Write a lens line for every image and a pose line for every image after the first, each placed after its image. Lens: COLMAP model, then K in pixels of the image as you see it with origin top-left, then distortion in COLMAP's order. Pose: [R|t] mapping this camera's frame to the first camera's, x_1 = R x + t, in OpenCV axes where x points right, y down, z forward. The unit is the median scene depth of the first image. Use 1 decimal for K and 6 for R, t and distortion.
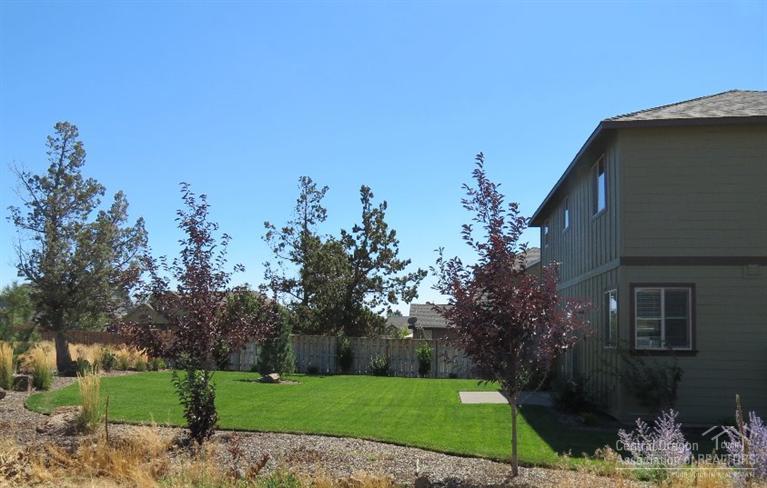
lens RADIAL K [[637.7, 0, 349.2], [0, 637.7, 318.7], [0, 0, 1]] dist [-0.028818, -0.003529]
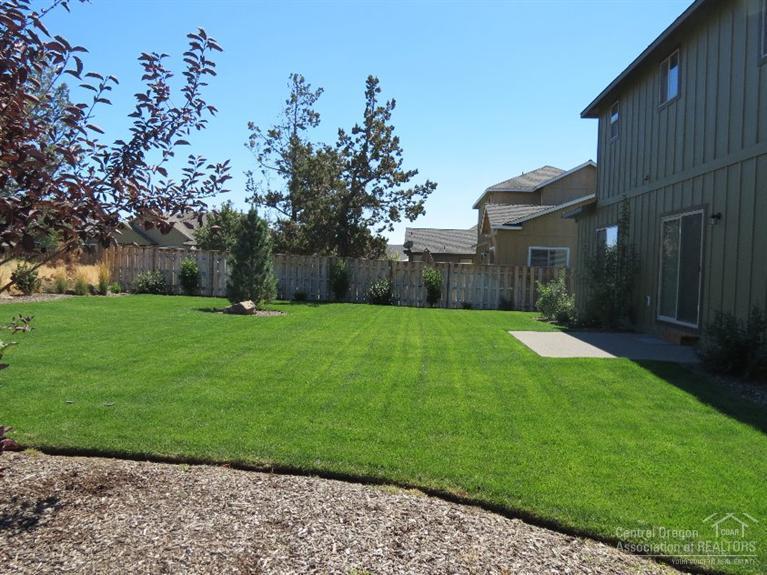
lens RADIAL K [[582.3, 0, 388.4], [0, 582.3, 289.7], [0, 0, 1]] dist [-0.033298, 0.006139]
pose [[0.995791, 0.016155, 0.090220, -0.010793], [-0.022397, 0.997392, 0.068605, 0.015820], [-0.088876, -0.070337, 0.993556, 0.218625]]
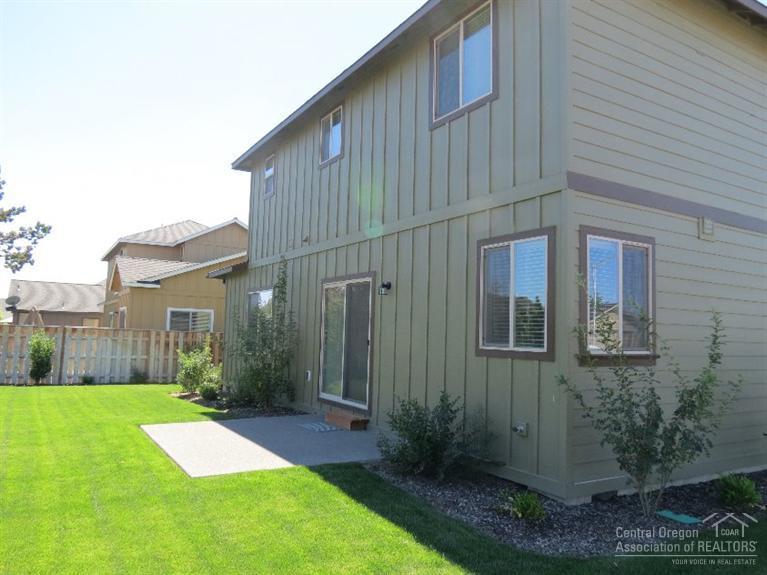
lens RADIAL K [[582.3, 0, 388.4], [0, 582.3, 289.7], [0, 0, 1]] dist [-0.033298, 0.006139]
pose [[0.768656, 0.061079, 0.636740, 0.009834], [-0.038495, 0.998044, -0.049266, 0.009957], [-0.638503, 0.013357, 0.769503, 0.288760]]
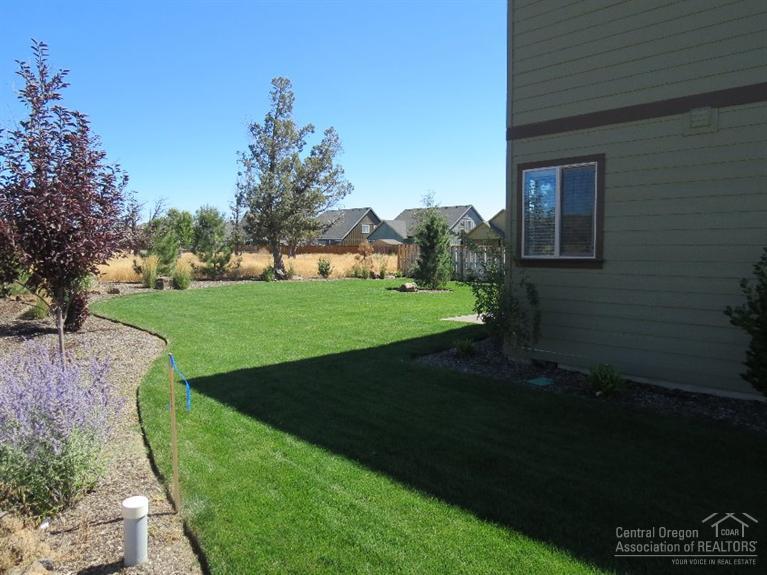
lens RADIAL K [[550.3, 0, 383.5], [0, 550.3, 287.5], [0, 0, 1]] dist [-0.014219, 0.002261]
pose [[0.807940, 0.032605, -0.588362, 0.267087], [0.022424, 0.996044, 0.085989, 0.009663], [0.588838, -0.082668, 0.804012, 0.160298]]
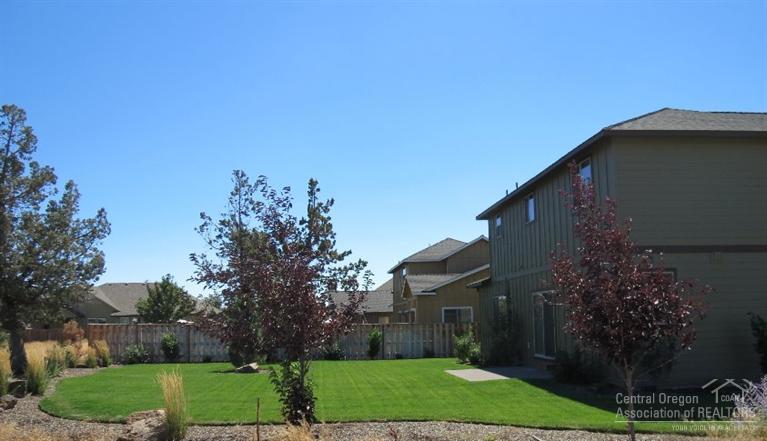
lens RADIAL K [[588.7, 0, 384.8], [0, 588.7, 300.9], [0, 0, 1]] dist [-0.035522, 0.001825]
pose [[0.967183, -0.027478, 0.252592, -0.102351], [0.029264, 0.999566, -0.003318, -0.002595], [-0.252391, 0.010601, 0.967567, 0.029298]]
